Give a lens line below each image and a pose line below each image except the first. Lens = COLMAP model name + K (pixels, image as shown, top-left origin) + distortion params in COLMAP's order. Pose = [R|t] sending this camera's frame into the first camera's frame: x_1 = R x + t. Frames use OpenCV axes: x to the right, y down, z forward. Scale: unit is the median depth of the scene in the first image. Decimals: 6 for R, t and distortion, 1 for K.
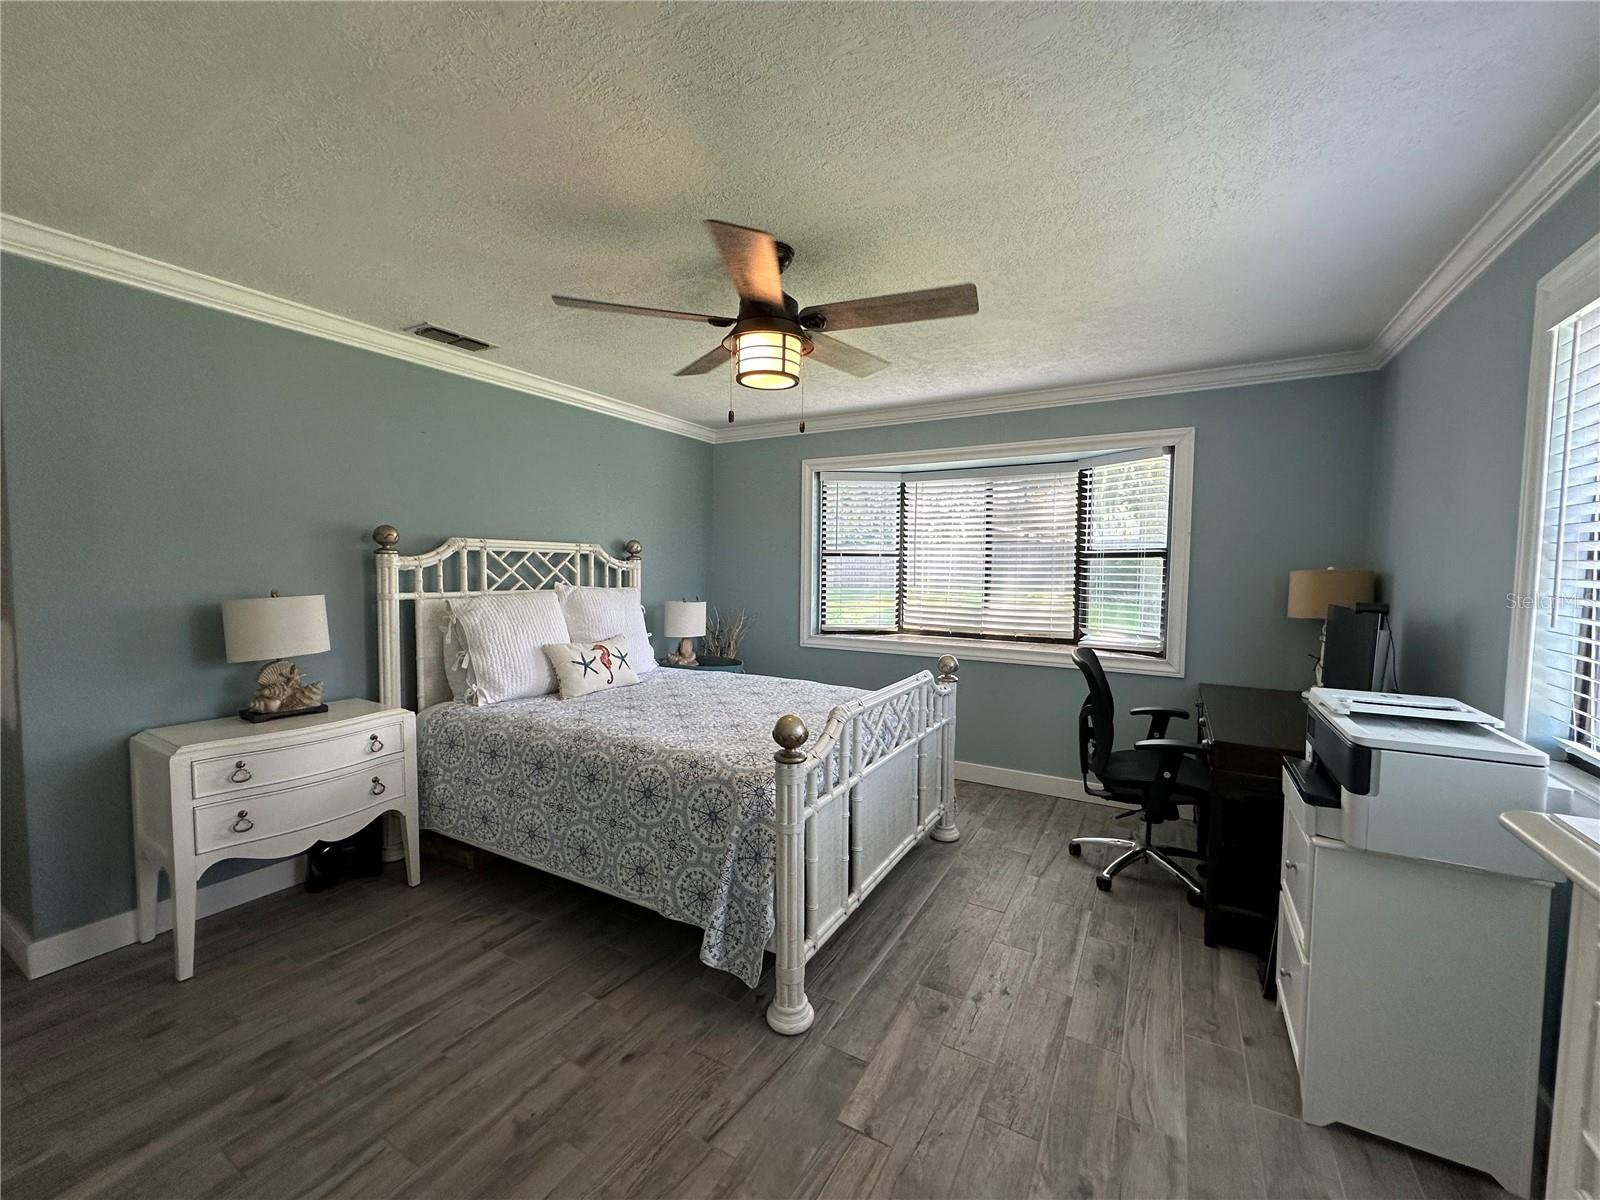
lens RADIAL K [[637.3, 0, 797.6], [0, 637.3, 598.0], [0, 0, 1]] dist [0.000333, -0.000108]
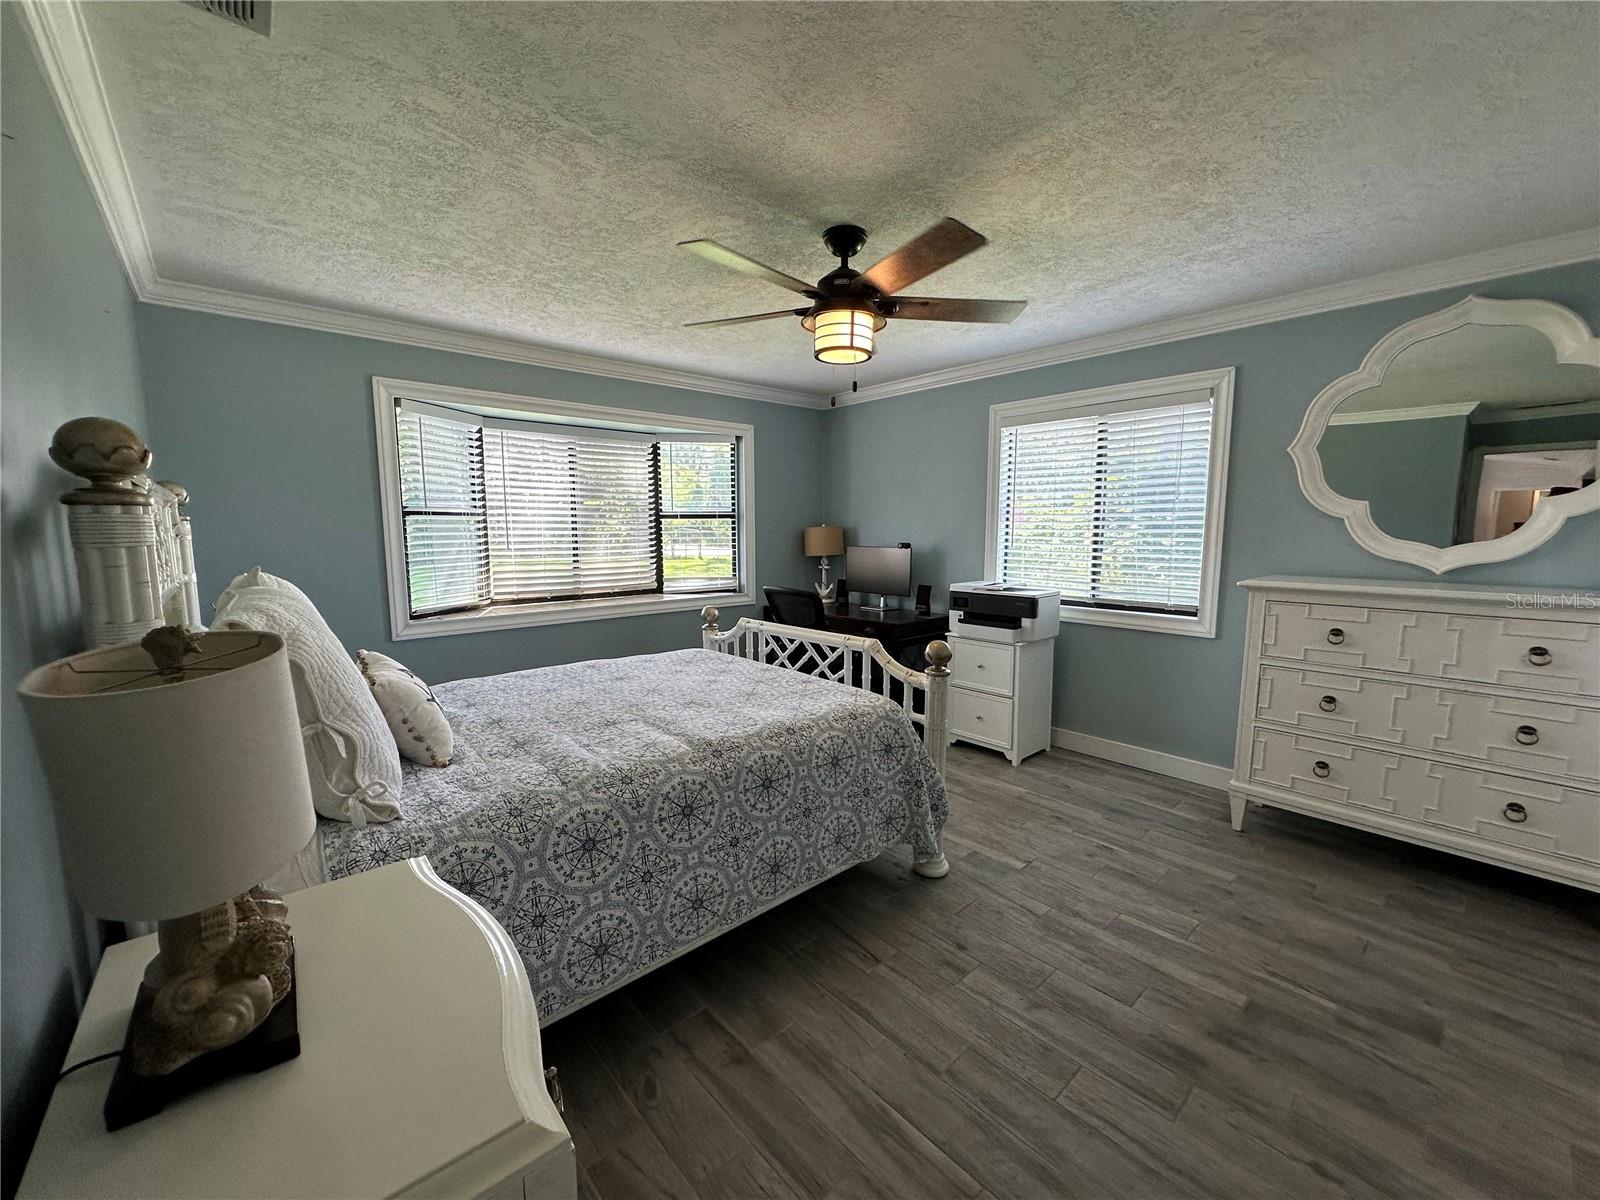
lens RADIAL K [[637.3, 0, 797.1], [0, 637.3, 601.5], [0, 0, 1]] dist [0.000333, -0.000108]
pose [[0.317279, -0.120336, 0.940667, -0.792529], [0.054251, 0.992595, 0.108680, -0.033238], [-0.946779, 0.016550, 0.321458, 0.508609]]
